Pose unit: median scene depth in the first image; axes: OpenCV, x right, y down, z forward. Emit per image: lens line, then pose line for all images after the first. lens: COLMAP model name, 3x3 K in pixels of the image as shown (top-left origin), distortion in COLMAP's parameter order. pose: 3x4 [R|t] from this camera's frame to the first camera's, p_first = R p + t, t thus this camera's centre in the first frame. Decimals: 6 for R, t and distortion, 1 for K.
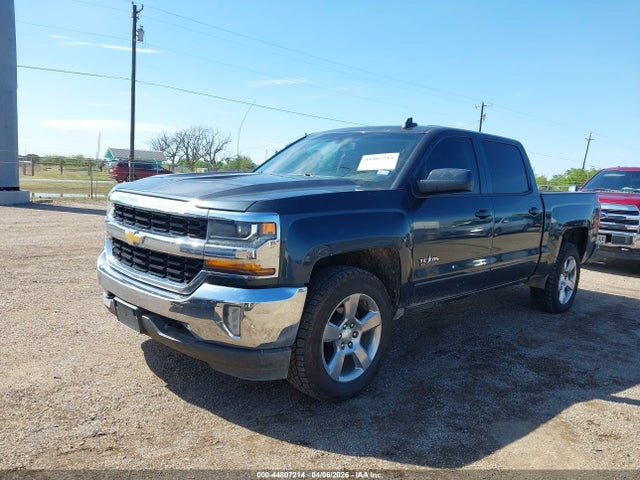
lens RADIAL K [[523.4, 0, 320.0], [0, 523.4, 240.0], [0, 0, 1]] dist [0.010210, -0.005212]
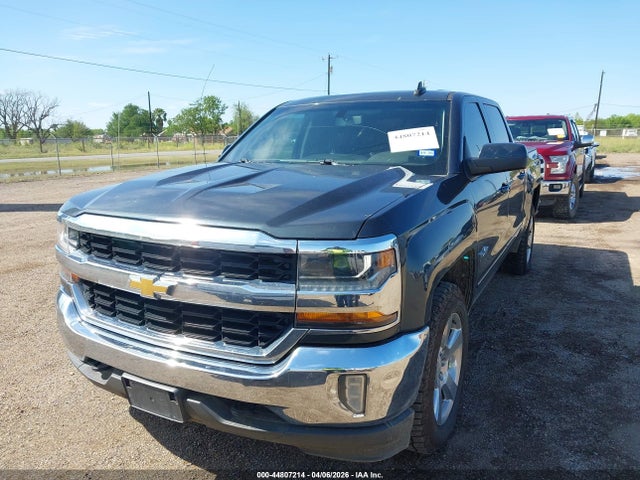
lens RADIAL K [[523.4, 0, 320.0], [0, 523.4, 240.0], [0, 0, 1]] dist [0.010210, -0.005212]
pose [[0.955769, -0.123649, 0.266864, -0.305066], [0.101081, 0.990161, 0.096764, -0.101770], [-0.276203, -0.065509, 0.958864, 0.287106]]
